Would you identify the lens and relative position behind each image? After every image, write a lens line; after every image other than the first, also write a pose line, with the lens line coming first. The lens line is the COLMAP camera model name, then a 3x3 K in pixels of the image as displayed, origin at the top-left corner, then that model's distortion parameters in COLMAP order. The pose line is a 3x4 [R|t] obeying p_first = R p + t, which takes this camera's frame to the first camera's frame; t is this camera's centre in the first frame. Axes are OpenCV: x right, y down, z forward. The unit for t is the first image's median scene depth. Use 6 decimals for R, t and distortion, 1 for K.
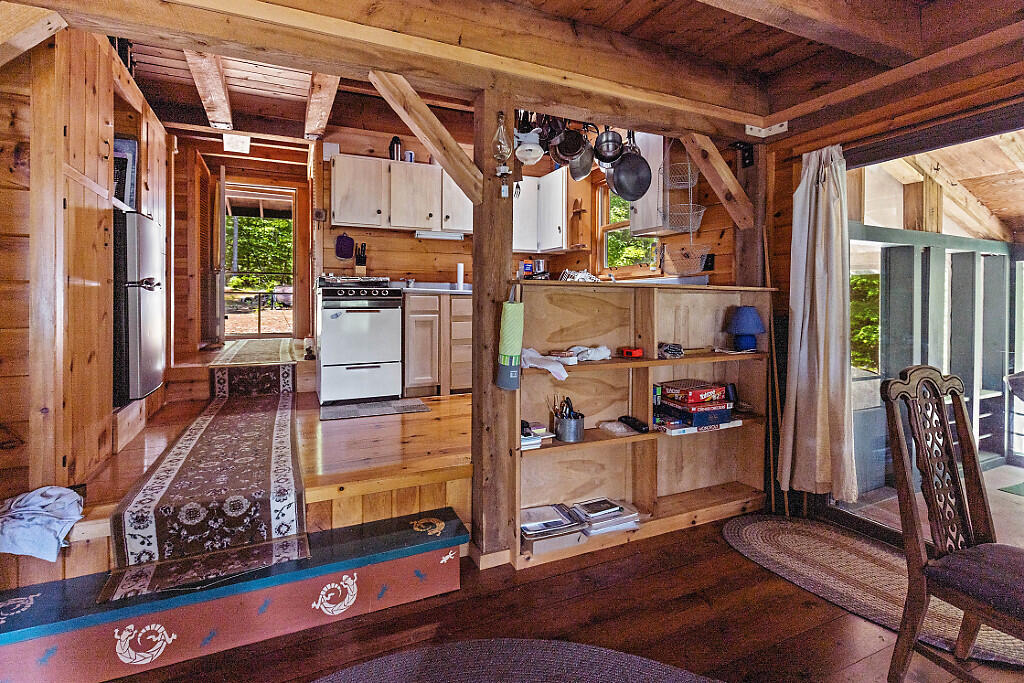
lens RADIAL K [[470.8, 0, 490.2], [0, 470.8, 302.4], [0, 0, 1]] dist [-0.009880, 0.000638]
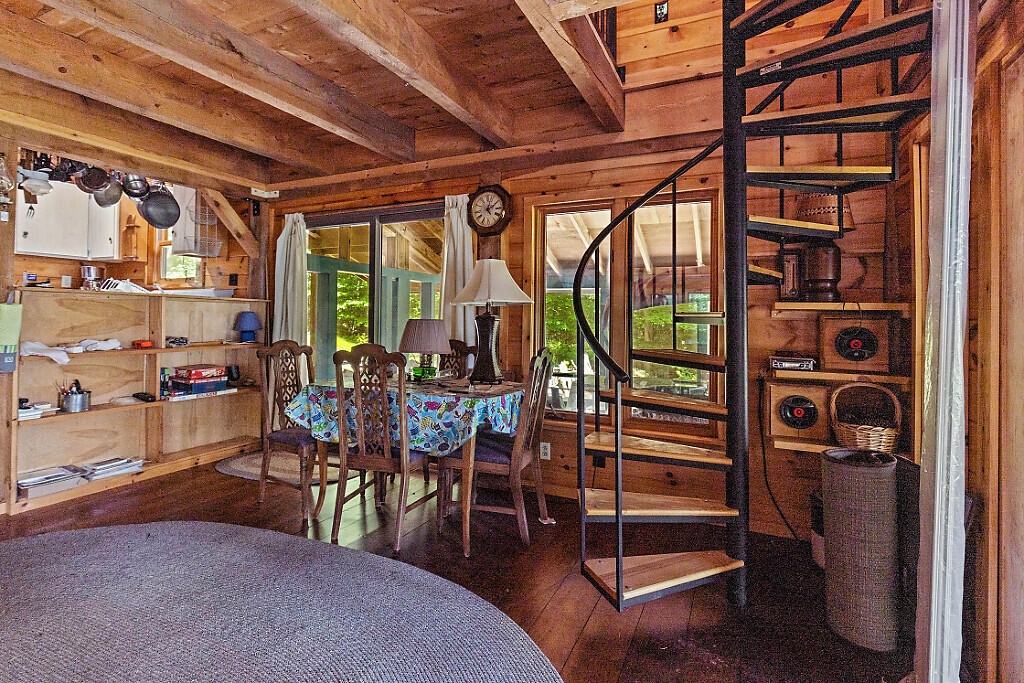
lens RADIAL K [[470.8, 0, 483.3], [0, 470.8, 309.8], [0, 0, 1]] dist [-0.009880, 0.000638]
pose [[0.748051, 0.016616, 0.663434, 0.132404], [-0.010965, 0.999860, -0.012679, 0.013791], [-0.663551, 0.002210, 0.748128, -0.624727]]
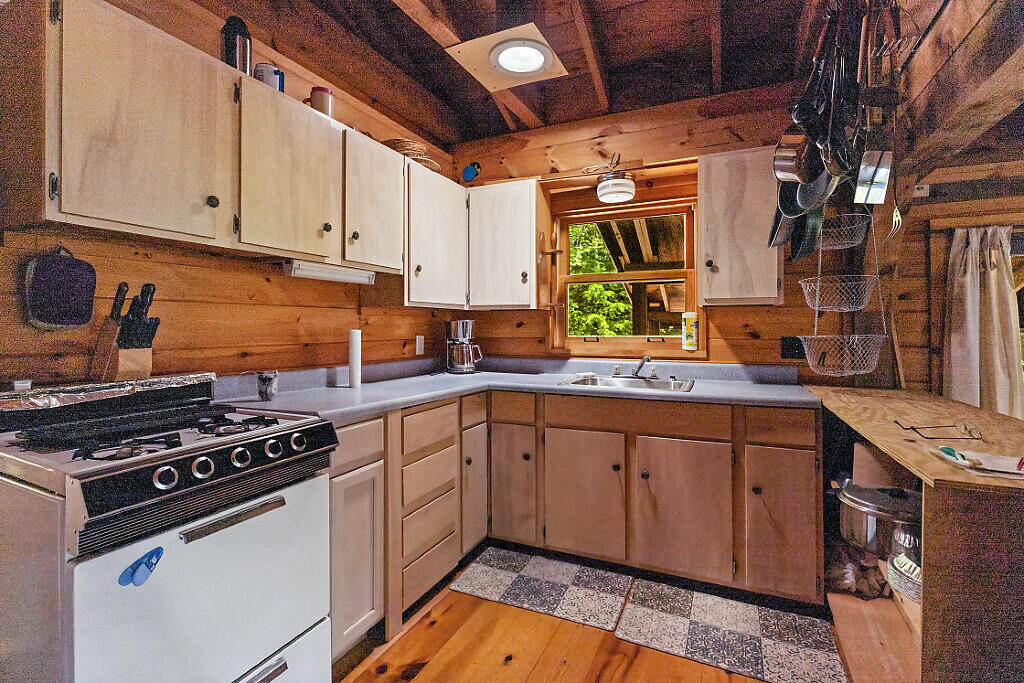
lens RADIAL K [[470.8, 0, 514.6], [0, 470.8, 331.6], [0, 0, 1]] dist [-0.009880, 0.000638]
pose [[0.756140, -0.007582, 0.654366, -0.472072], [0.003857, 0.999967, 0.007129, -0.149381], [-0.654399, -0.002866, 0.756144, 0.914985]]
